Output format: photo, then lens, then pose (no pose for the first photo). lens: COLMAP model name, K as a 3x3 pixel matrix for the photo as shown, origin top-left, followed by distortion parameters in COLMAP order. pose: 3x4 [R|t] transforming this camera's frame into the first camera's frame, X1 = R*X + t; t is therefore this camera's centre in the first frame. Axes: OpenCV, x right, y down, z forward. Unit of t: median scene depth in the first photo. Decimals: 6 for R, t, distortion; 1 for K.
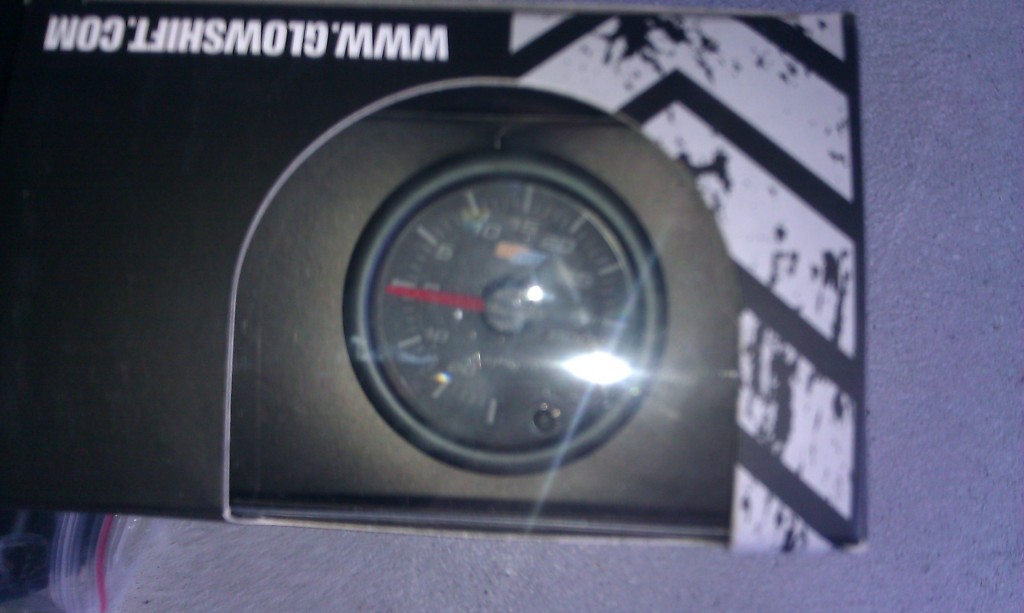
lens RADIAL K [[1070.9, 0, 512.0], [0, 1070.9, 306.5], [0, 0, 1]] dist [-0.014384, -0.035697]
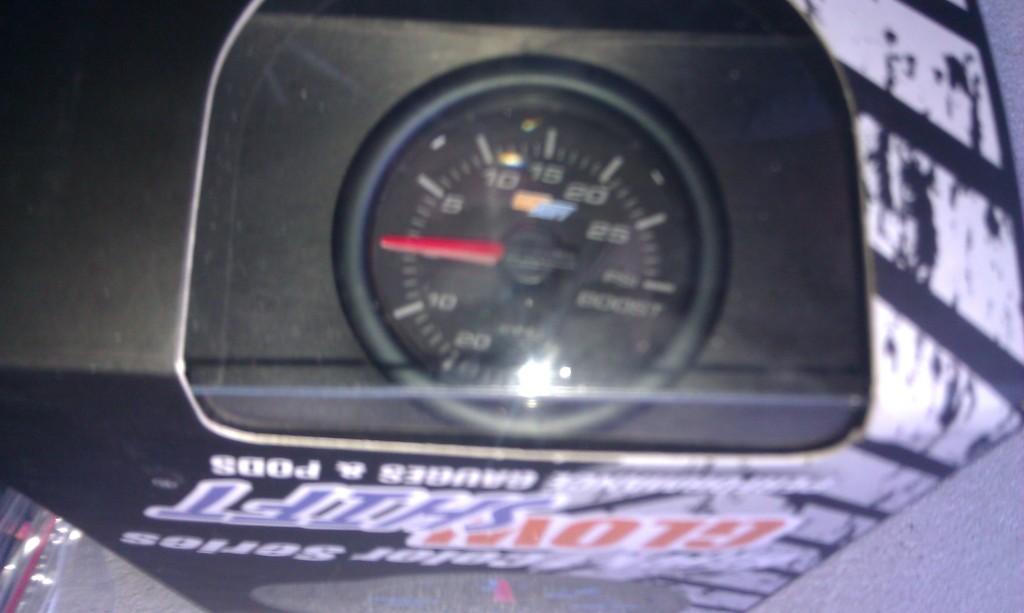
lens RADIAL K [[1070.9, 0, 512.0], [0, 1070.9, 306.5], [0, 0, 1]] dist [-0.014384, -0.035697]
pose [[0.997732, 0.010631, 0.066472, -0.095865], [0.010250, 0.951944, -0.306100, 0.383773], [-0.066531, 0.306087, 0.949676, 0.298881]]
